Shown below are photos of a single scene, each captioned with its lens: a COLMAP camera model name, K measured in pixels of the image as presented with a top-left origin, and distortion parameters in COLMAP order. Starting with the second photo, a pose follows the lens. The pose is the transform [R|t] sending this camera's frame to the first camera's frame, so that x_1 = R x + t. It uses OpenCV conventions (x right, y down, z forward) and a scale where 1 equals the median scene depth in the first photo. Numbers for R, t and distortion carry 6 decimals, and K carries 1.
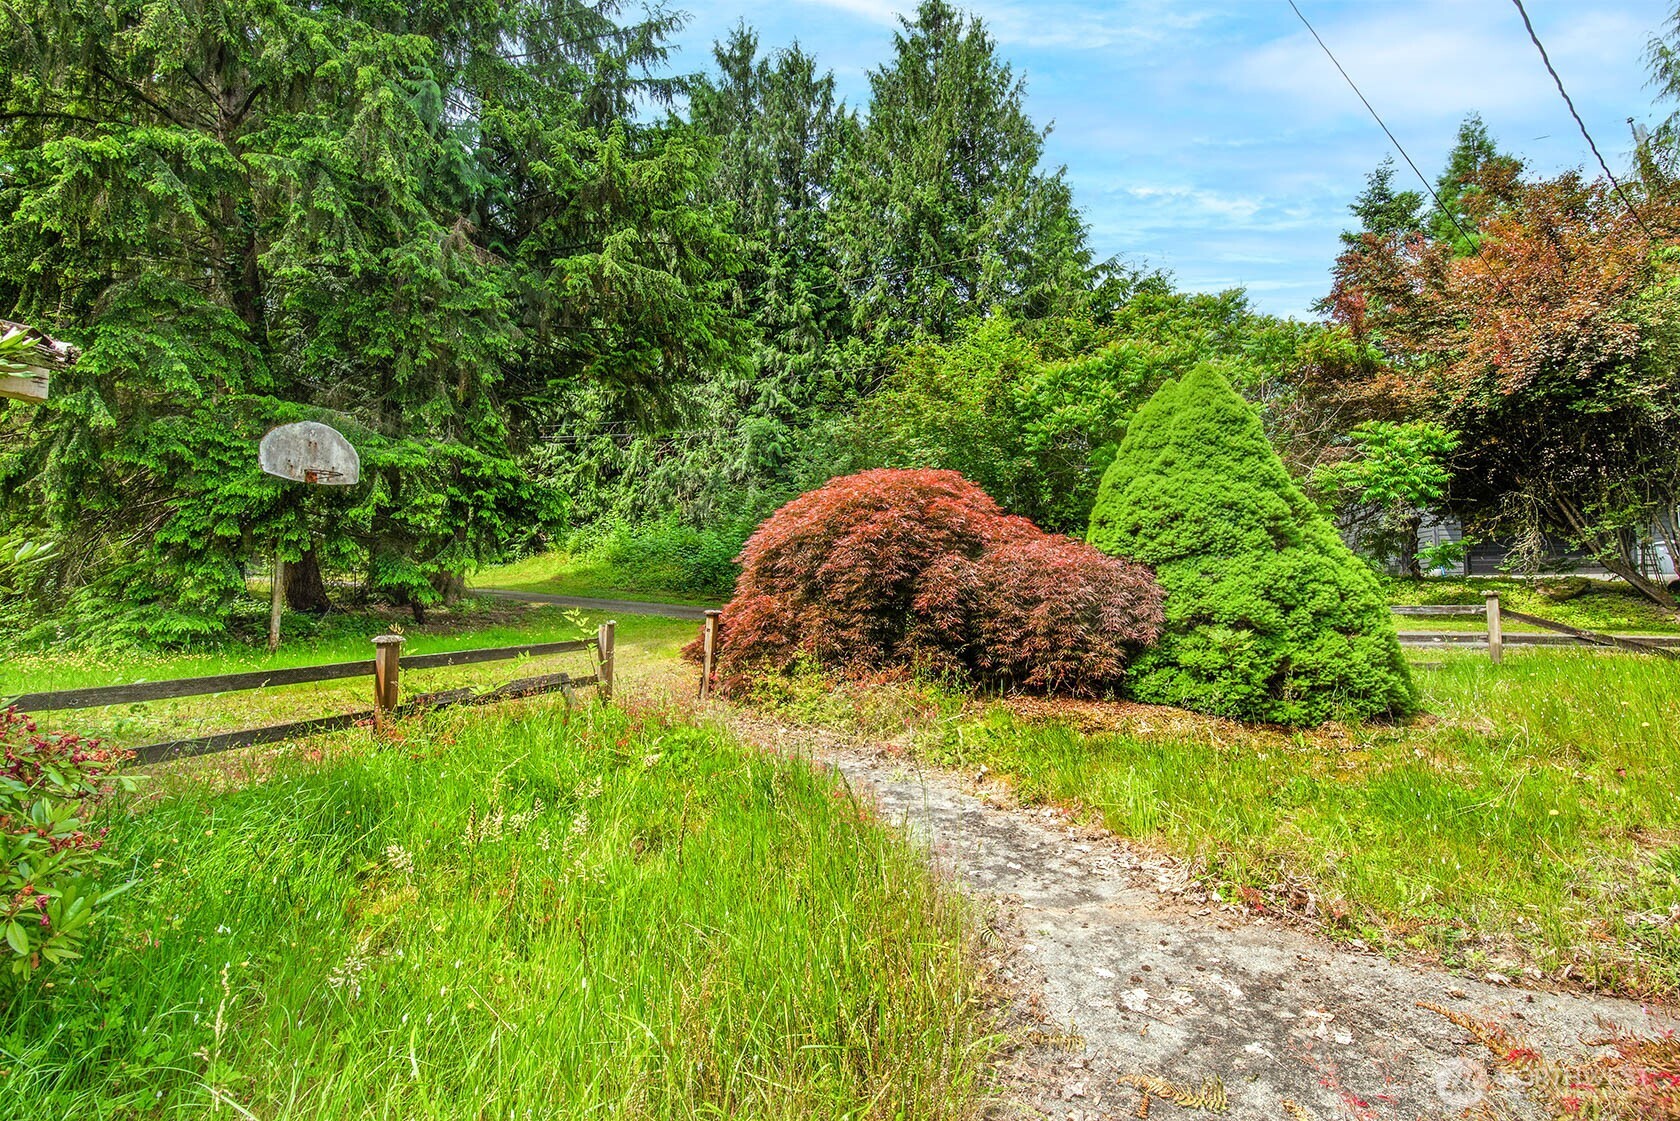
lens RADIAL K [[738.4, 0, 835.7], [0, 738.4, 609.2], [0, 0, 1]] dist [-0.001303, -0.009059]
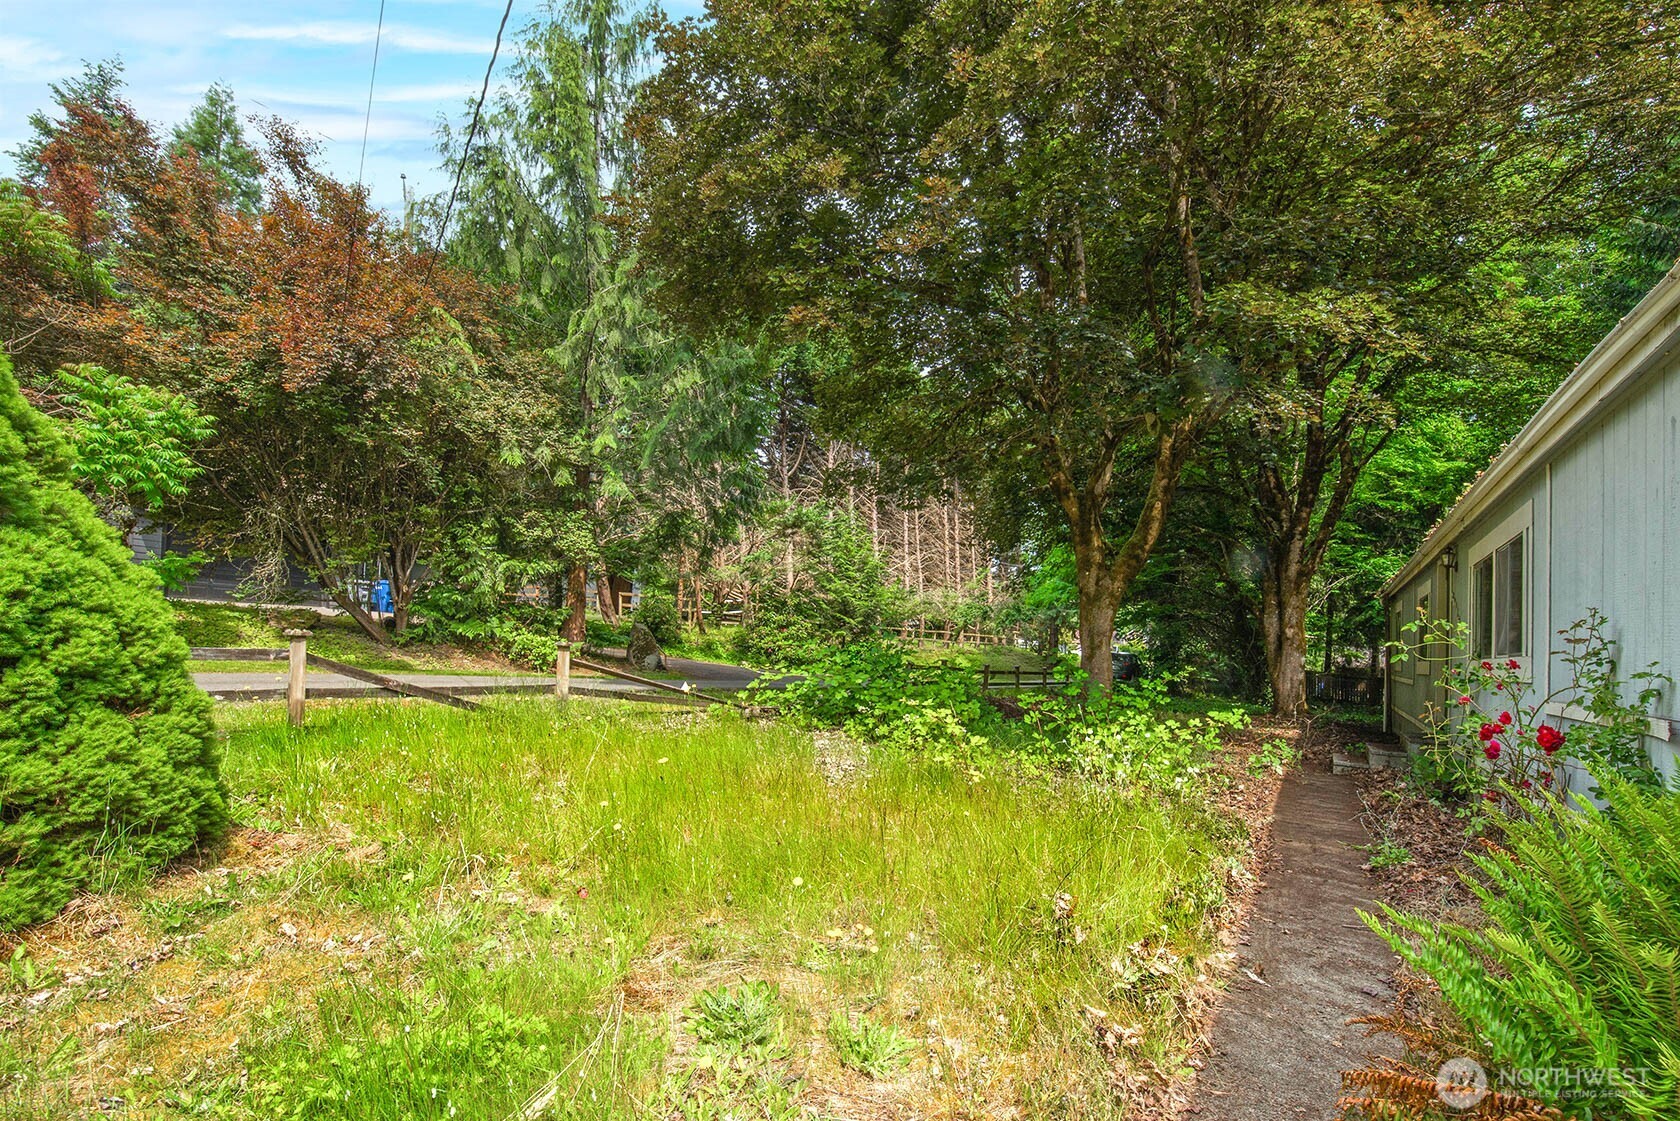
lens RADIAL K [[738.4, 0, 835.7], [0, 738.4, 609.2], [0, 0, 1]] dist [-0.001303, -0.009059]
pose [[0.070996, 0.058992, 0.995731, 0.203756], [-0.032618, 0.997853, -0.056792, -0.023926], [-0.996943, -0.028447, 0.072768, 0.446355]]
